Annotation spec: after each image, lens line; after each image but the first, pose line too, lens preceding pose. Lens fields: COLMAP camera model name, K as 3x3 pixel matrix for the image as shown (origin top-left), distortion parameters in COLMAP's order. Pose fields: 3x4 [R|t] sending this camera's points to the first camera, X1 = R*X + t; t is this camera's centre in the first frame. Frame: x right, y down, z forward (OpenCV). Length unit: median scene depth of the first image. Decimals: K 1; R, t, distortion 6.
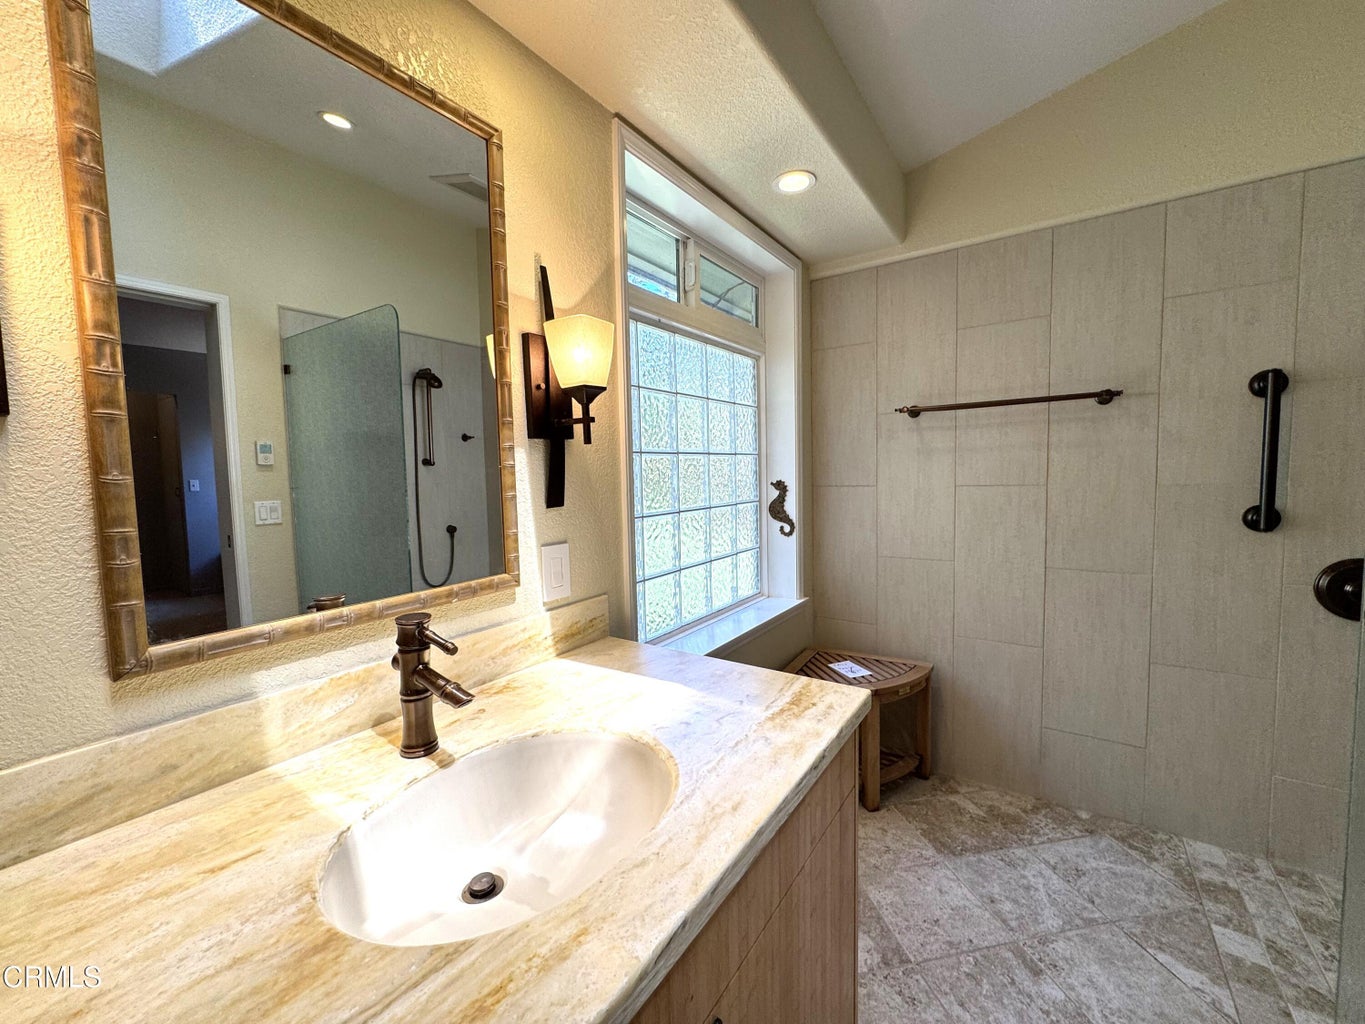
lens RADIAL K [[545.2, 0, 681.8], [0, 545.2, 508.8], [0, 0, 1]] dist [-0.002666, 0.000294]
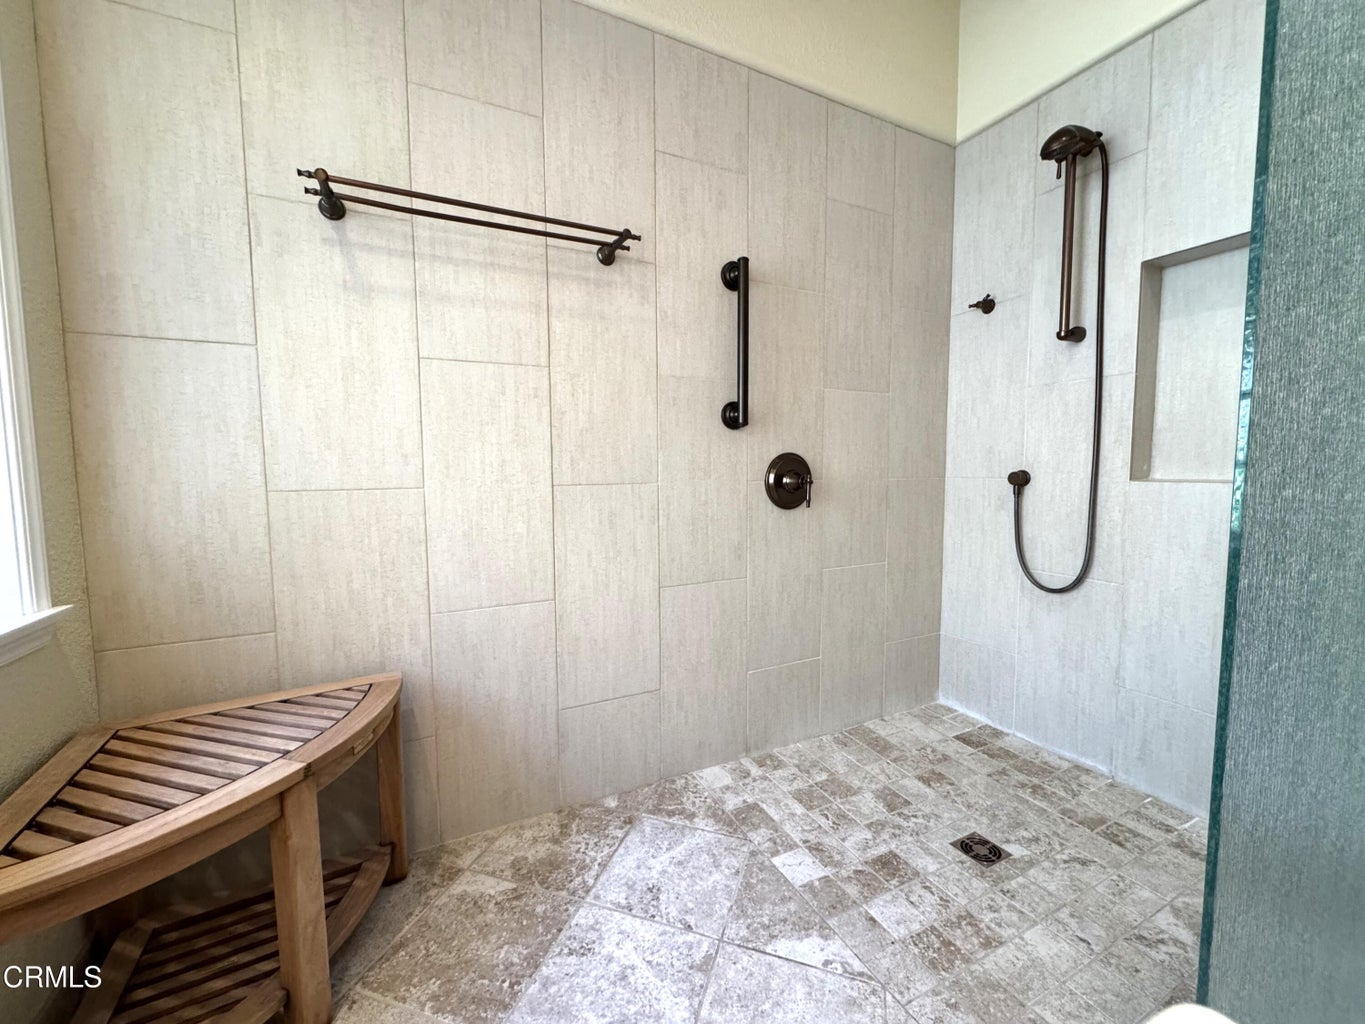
lens RADIAL K [[545.2, 0, 681.8], [0, 545.2, 508.8], [0, 0, 1]] dist [-0.002666, 0.000294]
pose [[0.481893, -0.046505, 0.874995, 0.133927], [0.056967, 0.998141, 0.021676, 0.139608], [-0.874376, 0.039401, 0.483646, 0.537960]]
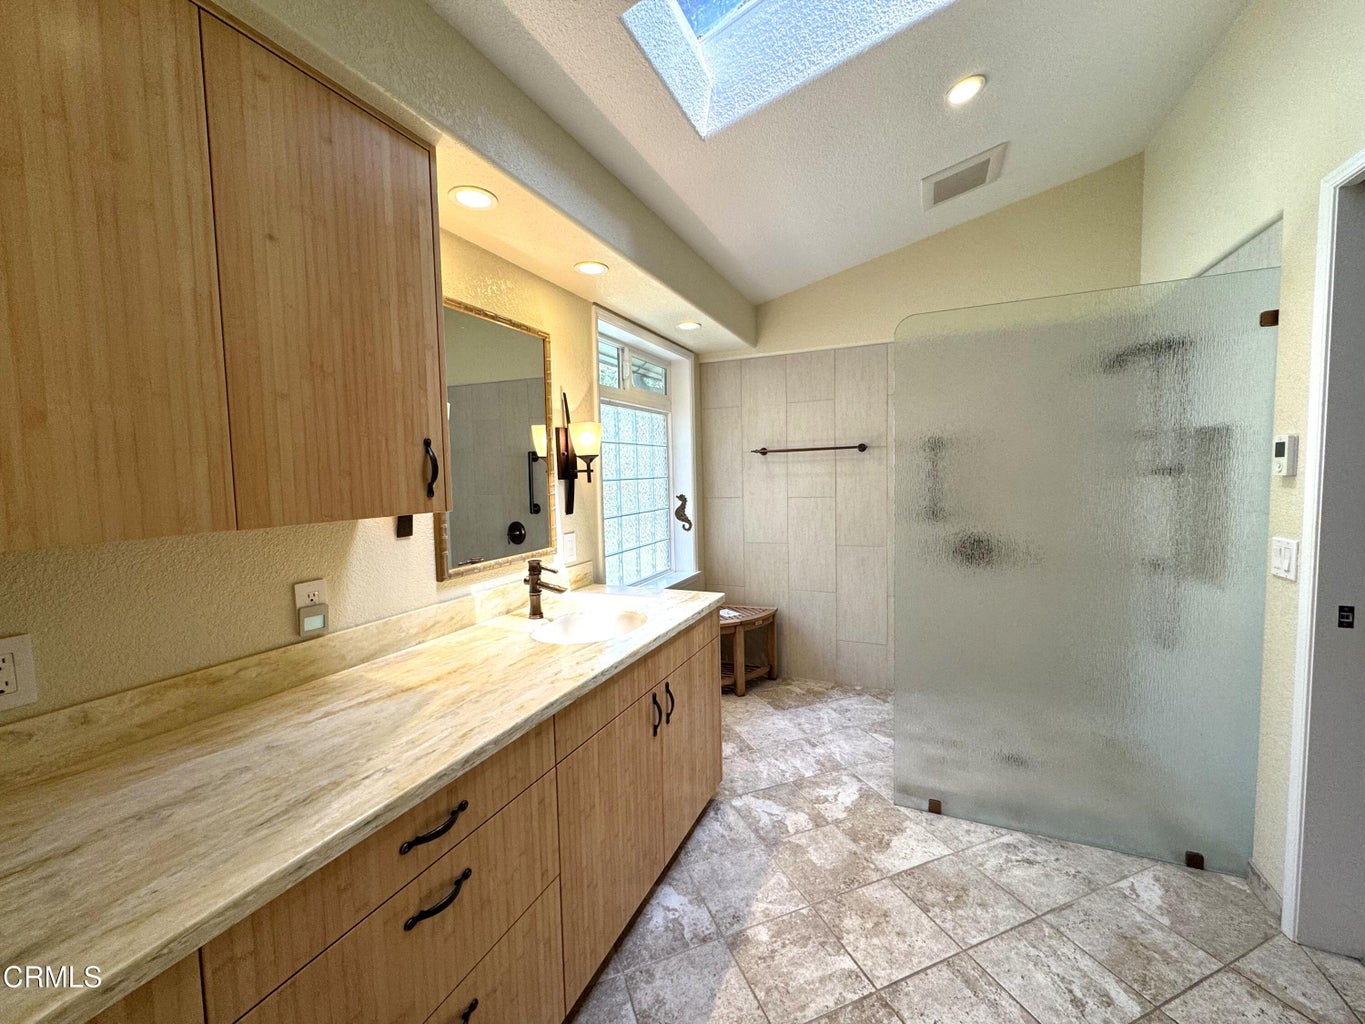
lens RADIAL K [[545.2, 0, 681.8], [0, 545.2, 508.8], [0, 0, 1]] dist [-0.002666, 0.000294]
pose [[0.983614, -0.012979, 0.179817, -0.119586], [0.014407, 0.999874, -0.006641, -0.002385], [-0.179708, 0.009122, 0.983678, -0.625059]]
